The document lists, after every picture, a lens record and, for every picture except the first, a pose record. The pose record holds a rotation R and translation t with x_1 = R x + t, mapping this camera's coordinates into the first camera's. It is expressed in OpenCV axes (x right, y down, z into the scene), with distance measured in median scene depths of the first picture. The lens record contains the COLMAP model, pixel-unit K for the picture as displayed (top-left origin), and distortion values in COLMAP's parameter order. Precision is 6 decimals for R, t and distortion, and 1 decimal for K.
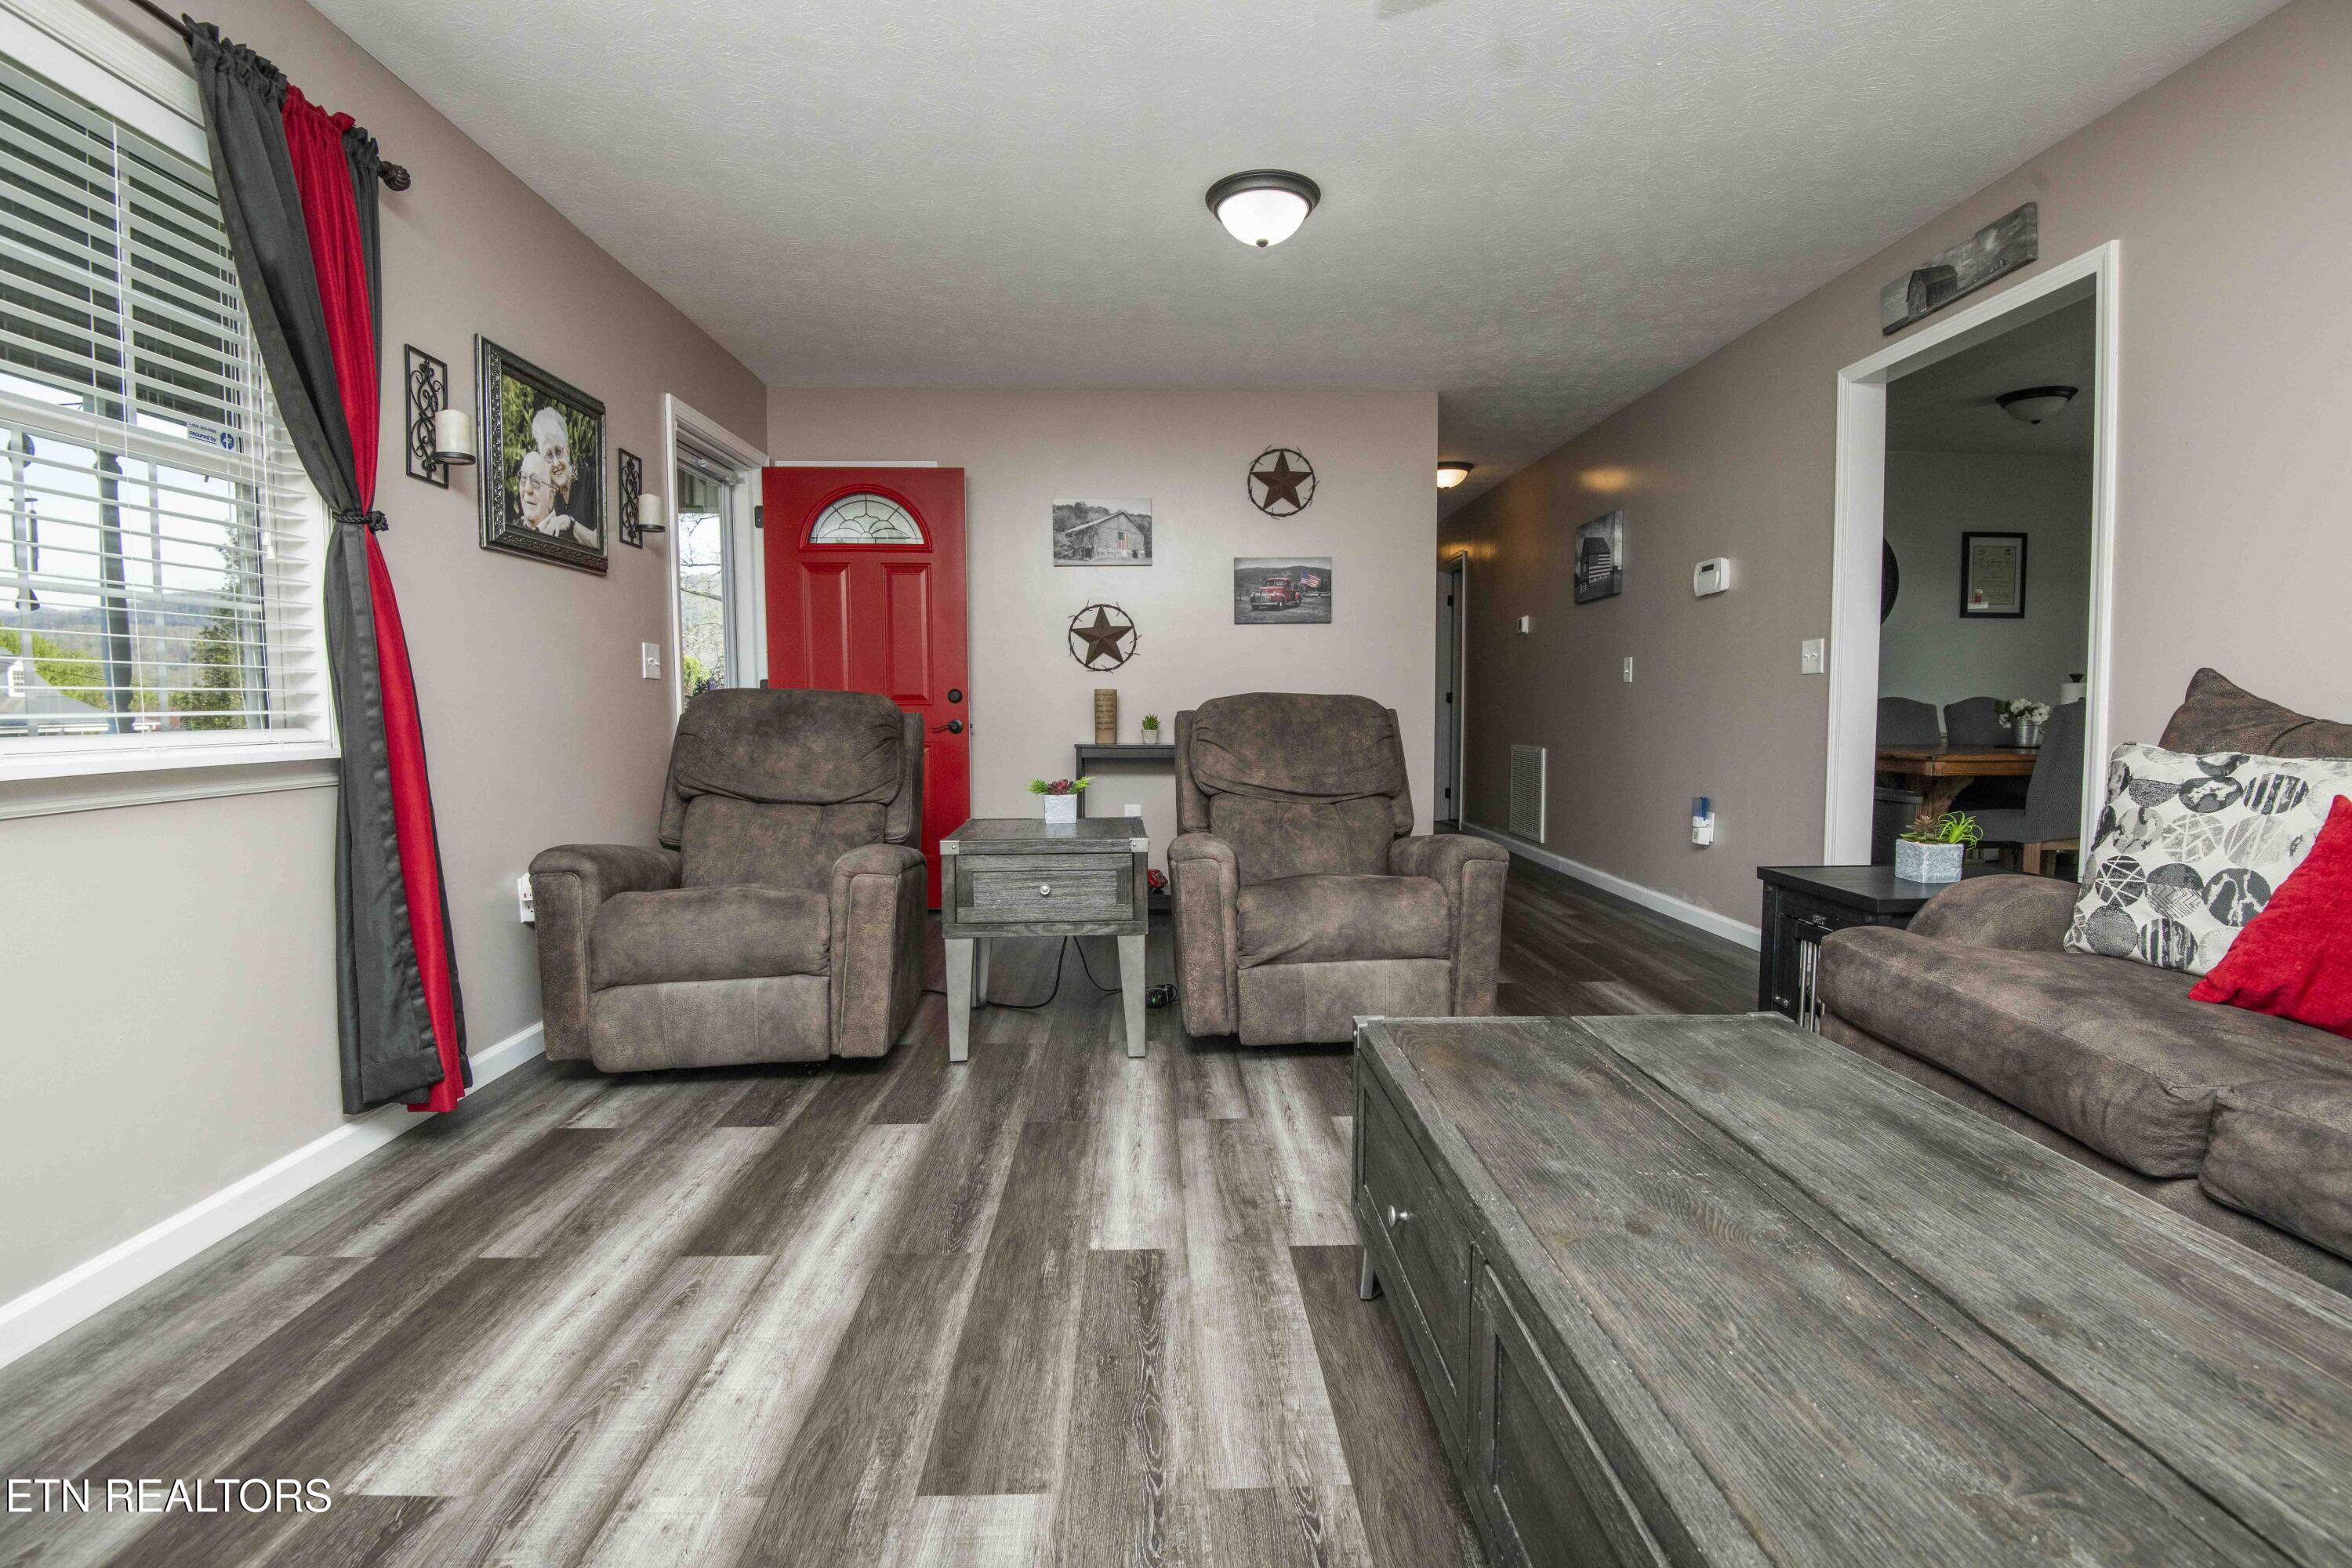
lens RADIAL K [[1087.0, 0, 1184.0], [0, 1087.0, 780.6], [0, 0, 1]] dist [-0.005407, -0.024718]
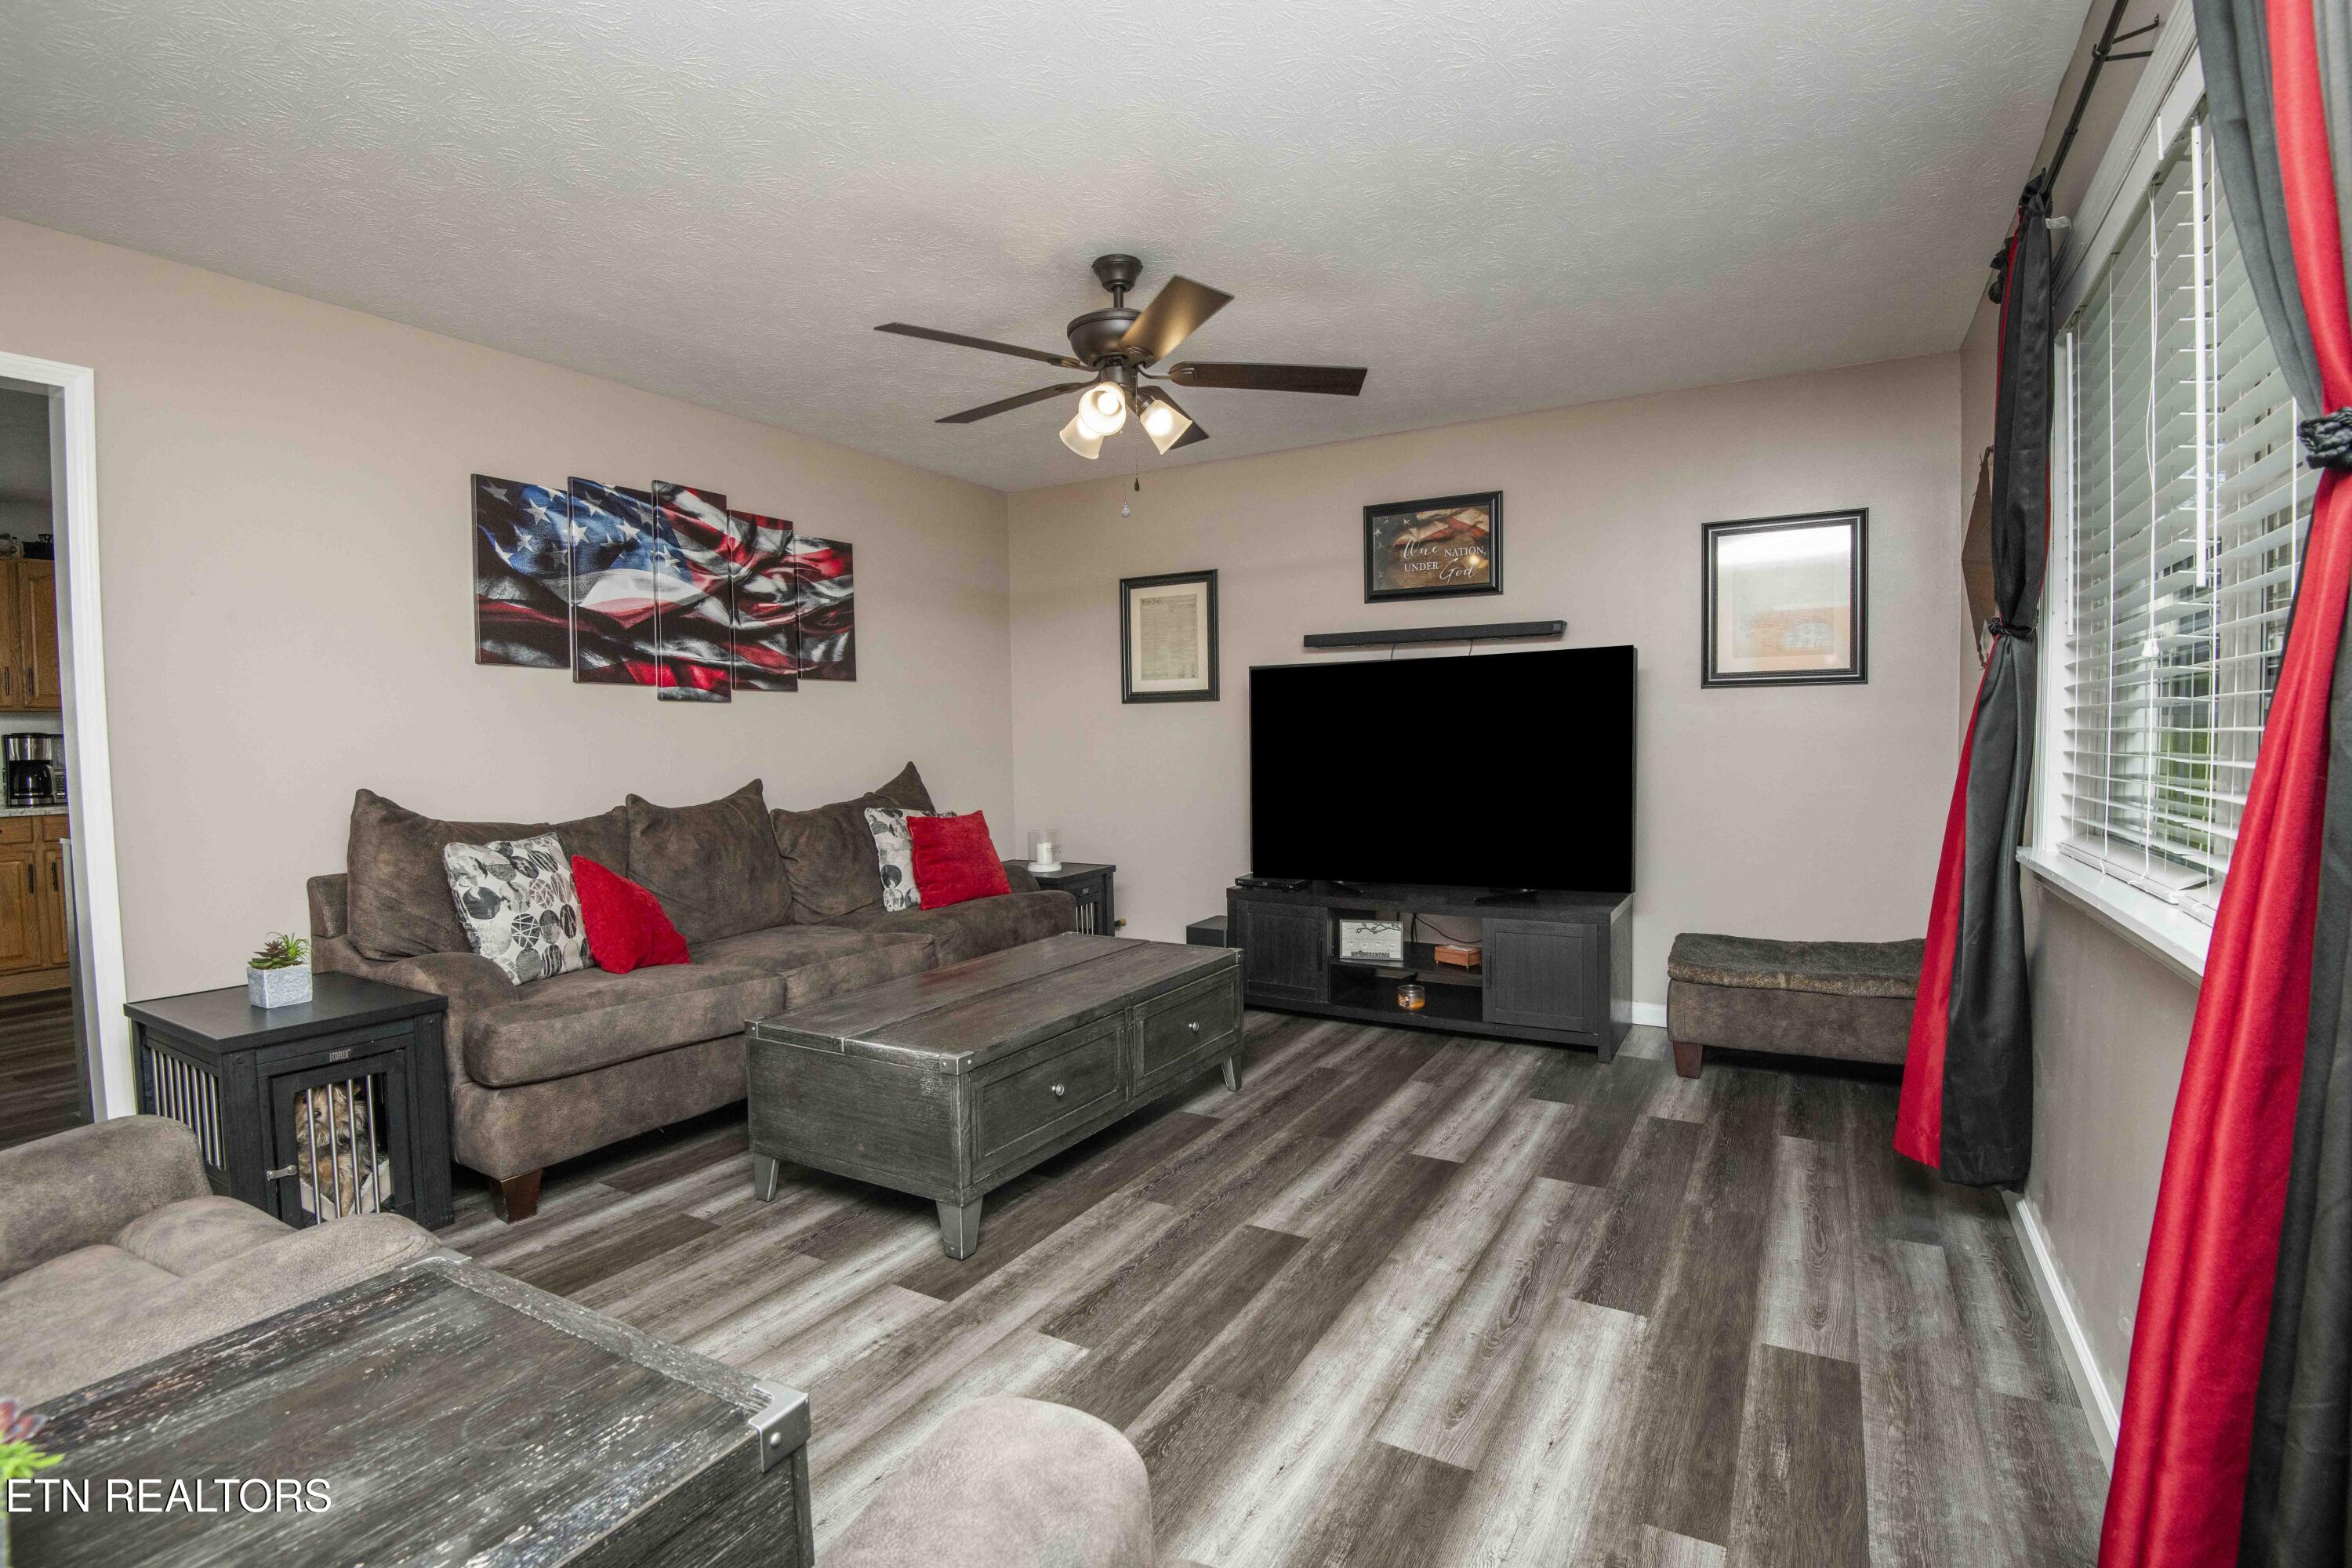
lens RADIAL K [[1087.0, 0, 1184.0], [0, 1087.0, 780.6], [0, 0, 1]] dist [-0.005407, -0.024718]
pose [[-0.846644, -0.006160, 0.532124, -0.508166], [0.055050, 0.993555, 0.099088, -0.153435], [-0.529304, 0.113186, -0.840848, 1.252656]]
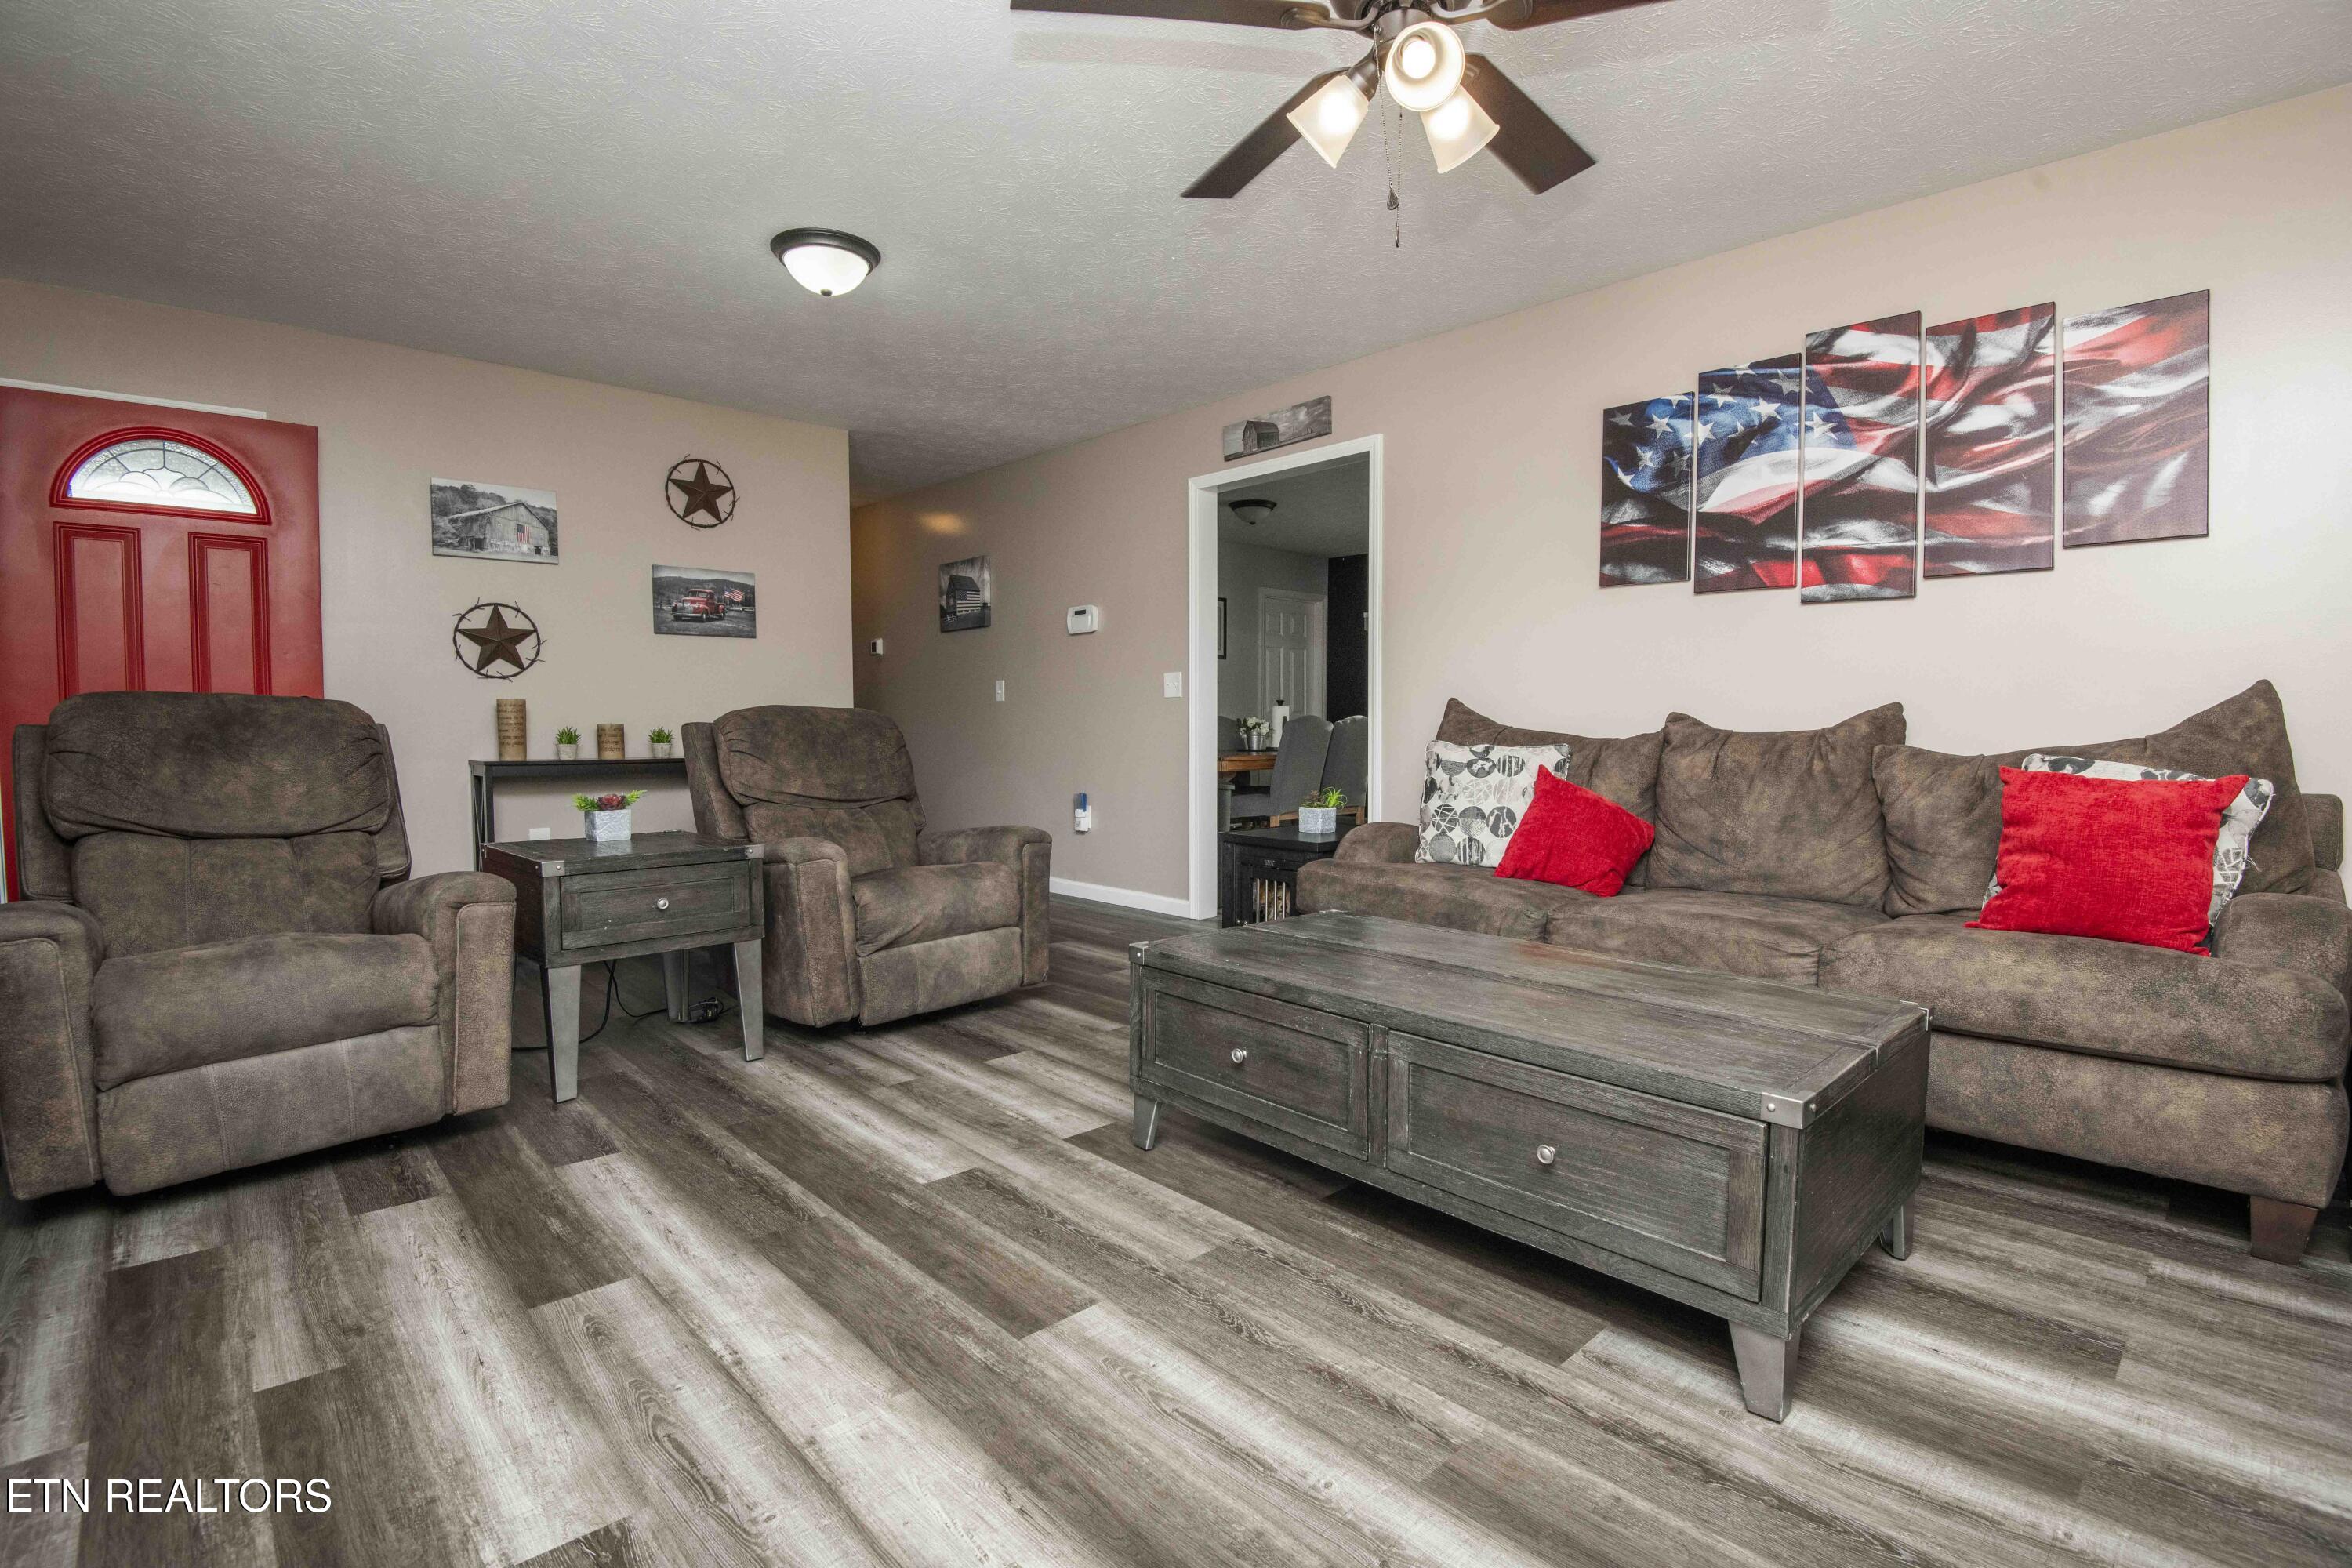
lens RADIAL K [[1087.0, 0, 1184.0], [0, 1087.0, 780.6], [0, 0, 1]] dist [-0.005407, -0.024718]
pose [[0.750898, -0.030617, 0.659708, -0.441917], [0.041399, 0.999142, -0.000752, 0.010639], [-0.659119, 0.027876, 0.751521, -0.045082]]
